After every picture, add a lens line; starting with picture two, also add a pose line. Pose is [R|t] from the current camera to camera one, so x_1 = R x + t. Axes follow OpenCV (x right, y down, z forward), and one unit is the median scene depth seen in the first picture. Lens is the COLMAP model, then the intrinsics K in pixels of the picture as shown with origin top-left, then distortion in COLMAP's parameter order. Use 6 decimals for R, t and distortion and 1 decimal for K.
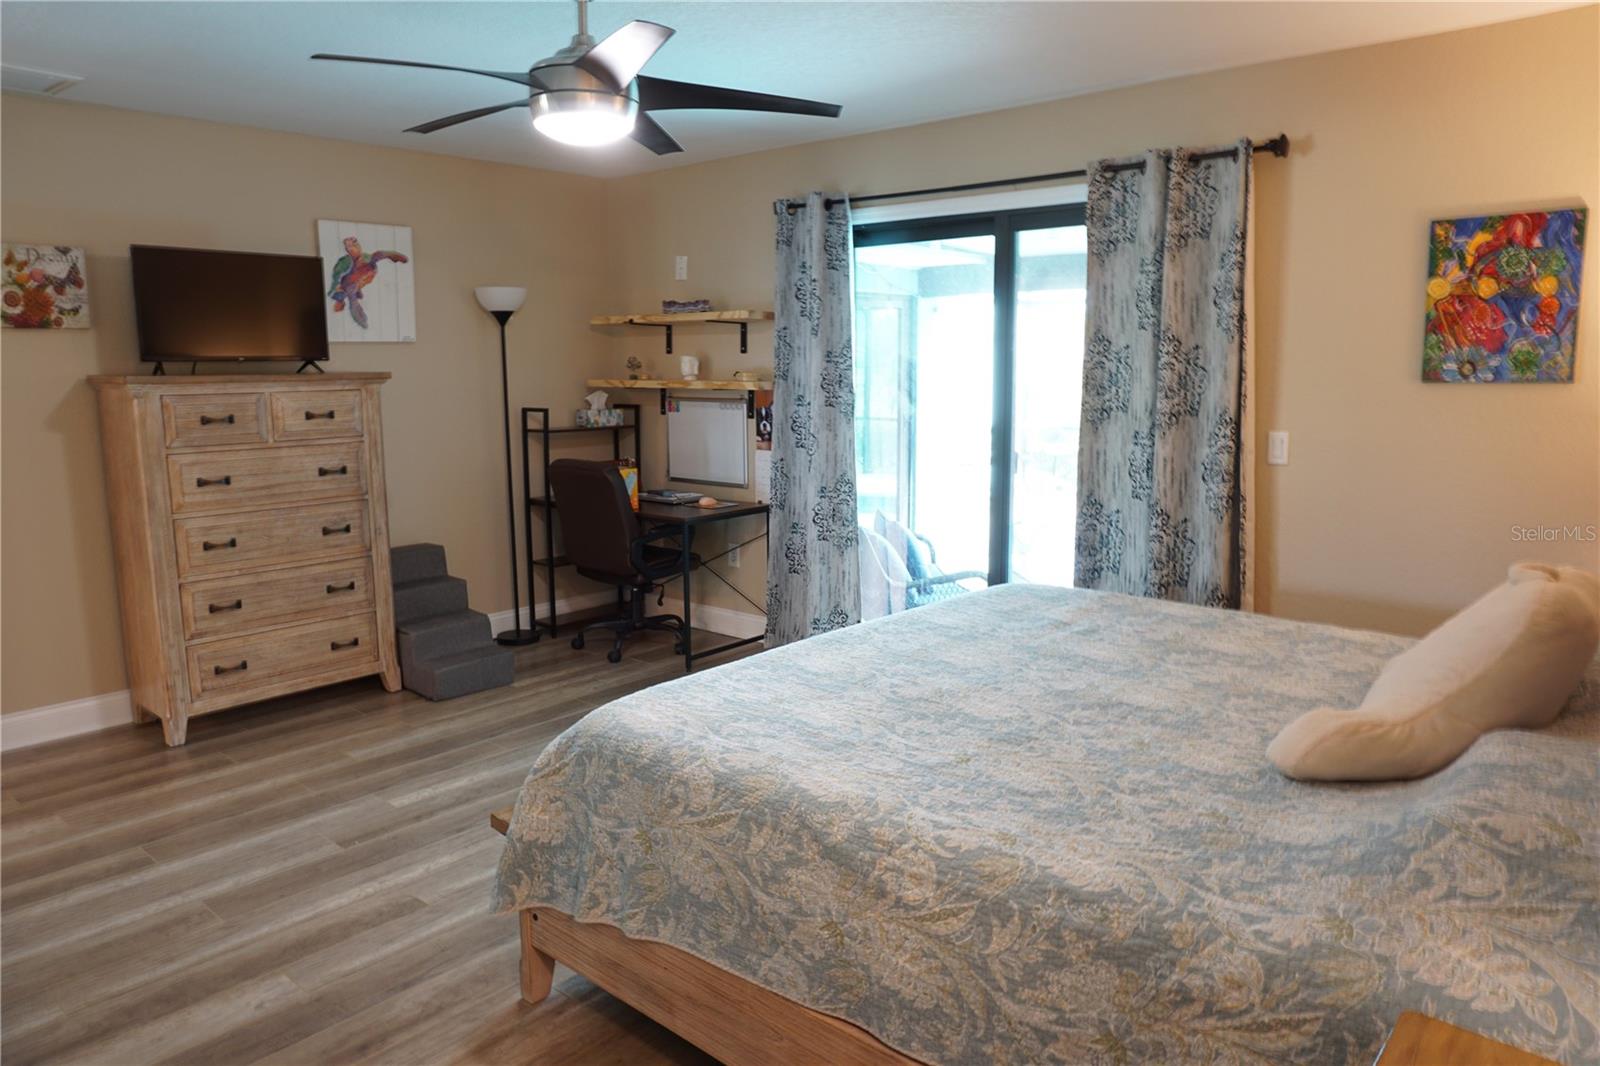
lens RADIAL K [[1072.8, 0, 795.4], [0, 1072.8, 524.1], [0, 0, 1]] dist [-0.047313, 0.032723]
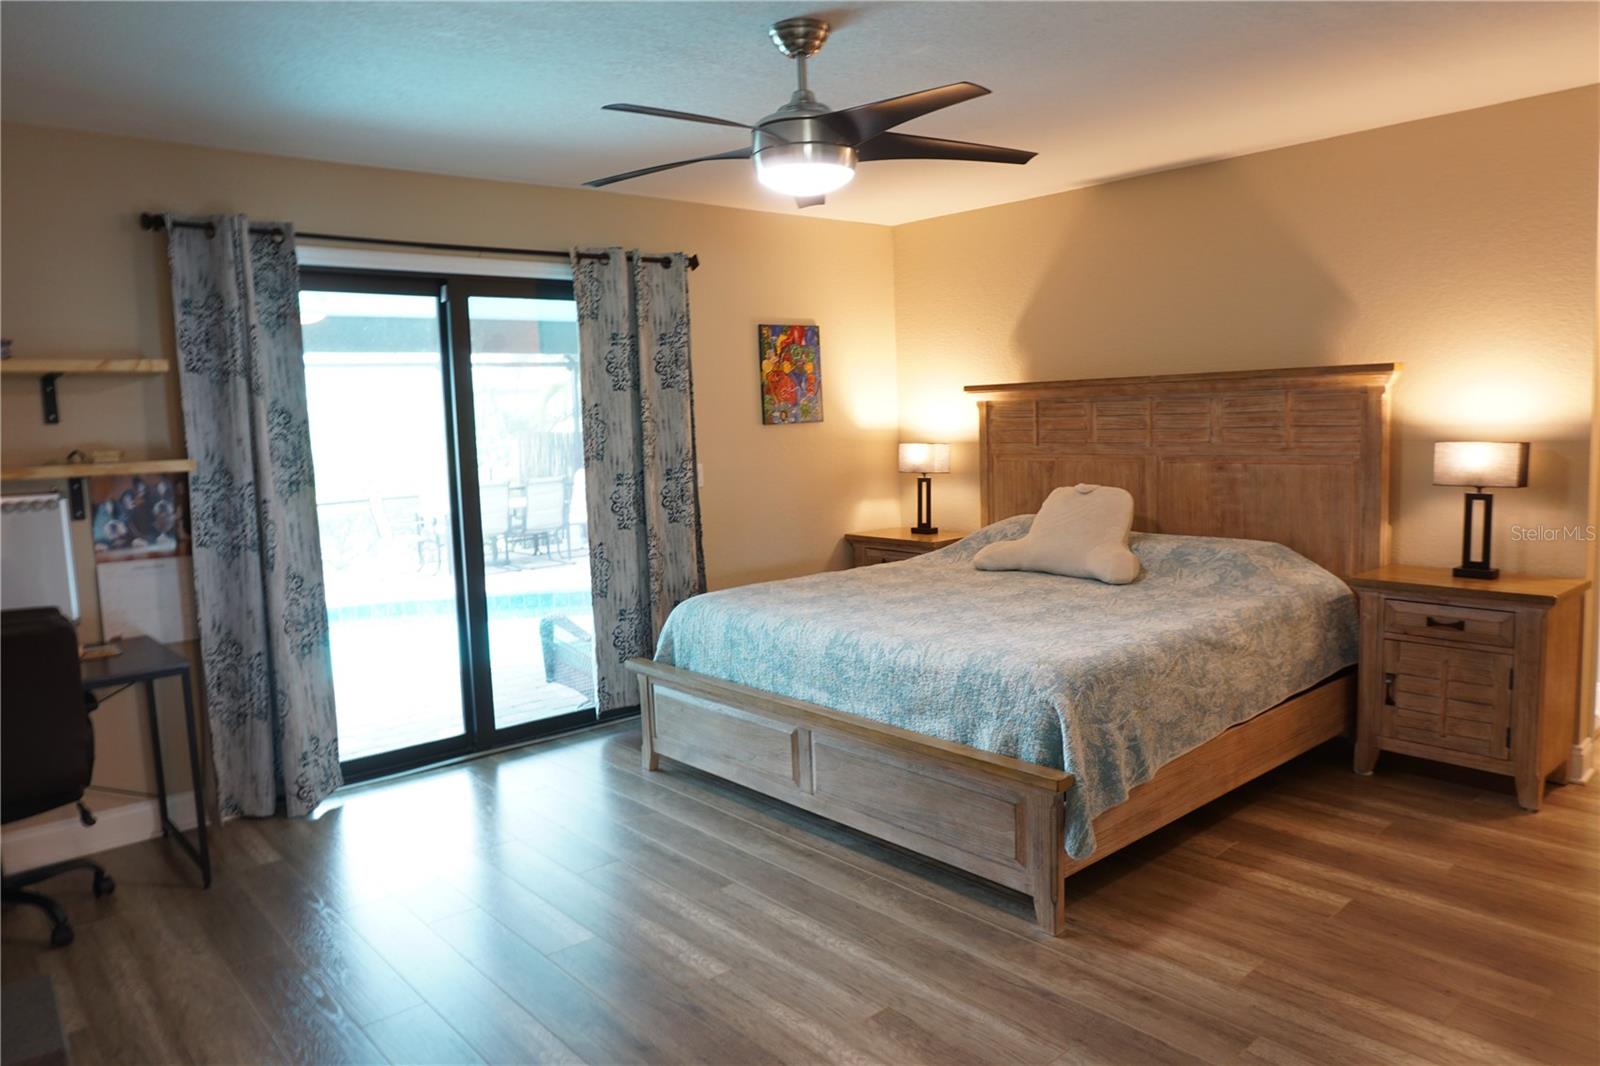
lens RADIAL K [[1072.8, 0, 794.0], [0, 1072.8, 537.6], [0, 0, 1]] dist [-0.047313, 0.032723]
pose [[0.130305, -0.109519, 0.985407, -1.017846], [0.187842, 0.978607, 0.083924, -0.095881], [-0.973517, 0.174165, 0.148089, 0.755016]]
